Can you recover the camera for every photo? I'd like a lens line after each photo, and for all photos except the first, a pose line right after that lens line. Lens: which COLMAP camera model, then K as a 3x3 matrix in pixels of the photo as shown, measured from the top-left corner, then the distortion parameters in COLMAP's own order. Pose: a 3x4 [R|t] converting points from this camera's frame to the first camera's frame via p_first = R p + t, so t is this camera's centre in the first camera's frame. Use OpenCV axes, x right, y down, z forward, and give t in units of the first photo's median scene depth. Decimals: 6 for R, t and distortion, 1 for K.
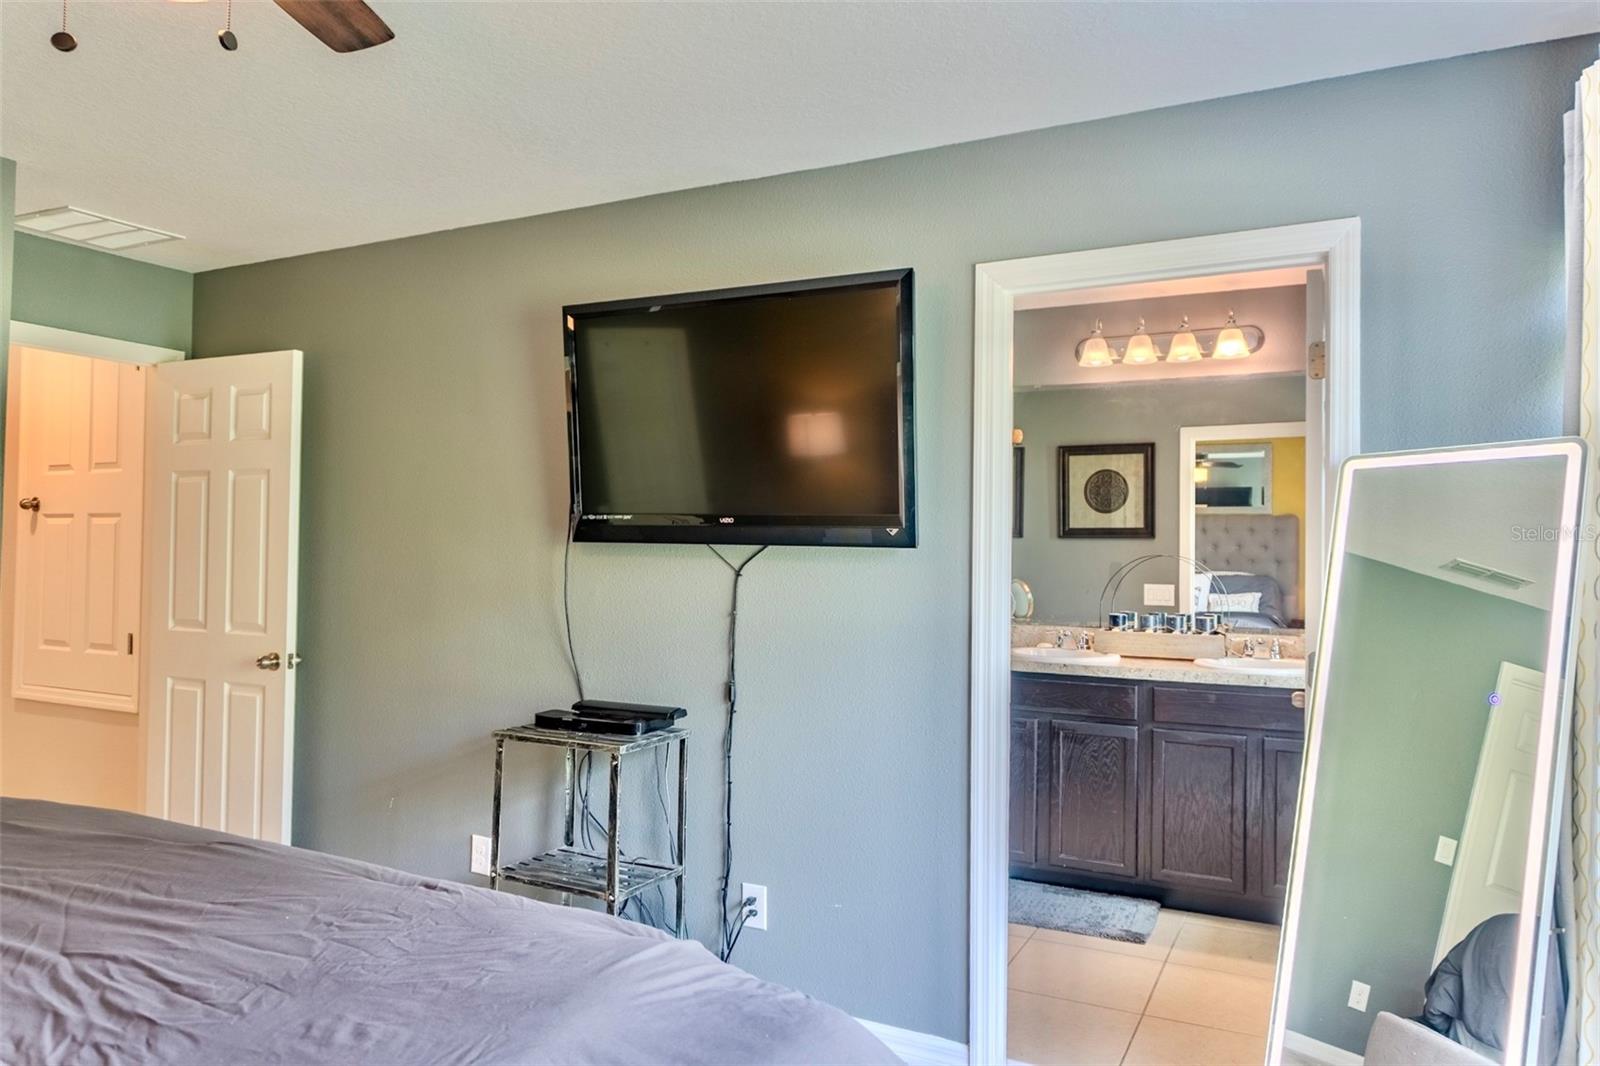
lens RADIAL K [[1073.4, 0, 801.6], [0, 1073.4, 528.7], [0, 0, 1]] dist [-0.004554, -0.001755]
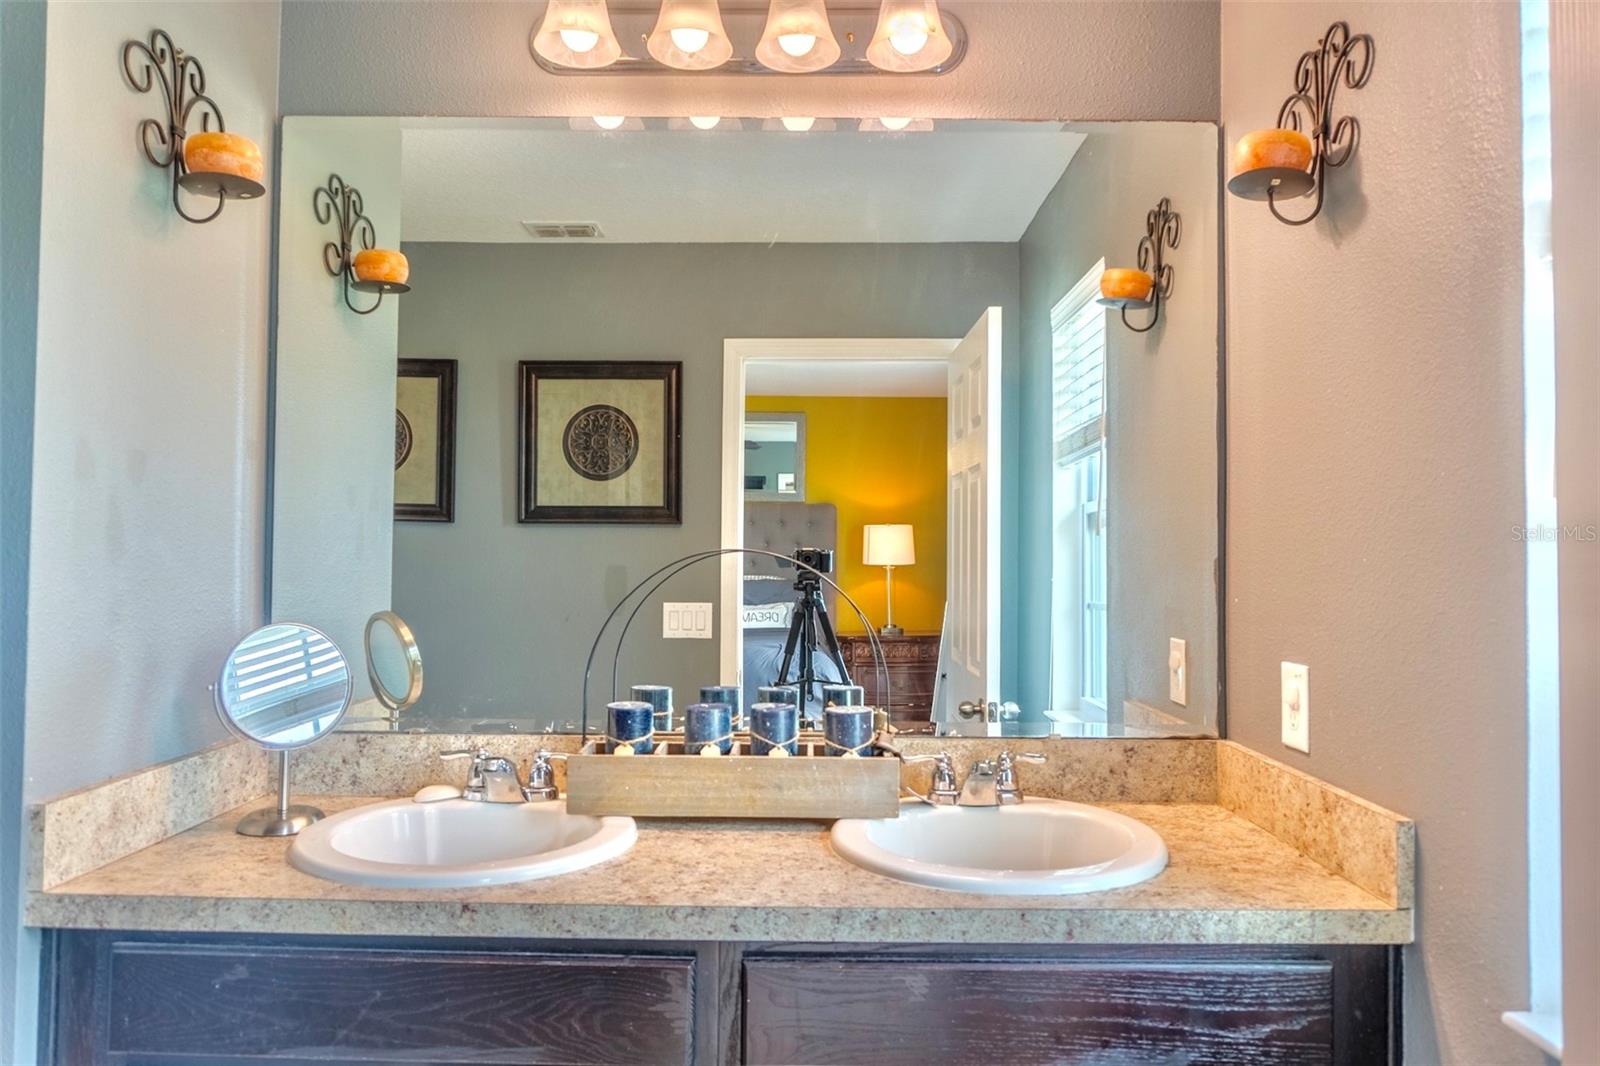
lens RADIAL K [[1073.4, 0, 801.6], [0, 1073.4, 528.7], [0, 0, 1]] dist [-0.004554, -0.001755]
pose [[0.894964, 0.007450, 0.446077, 0.126291], [-0.007138, 0.999972, -0.002379, 0.012292], [-0.446082, -0.001055, 0.894992, 0.445231]]
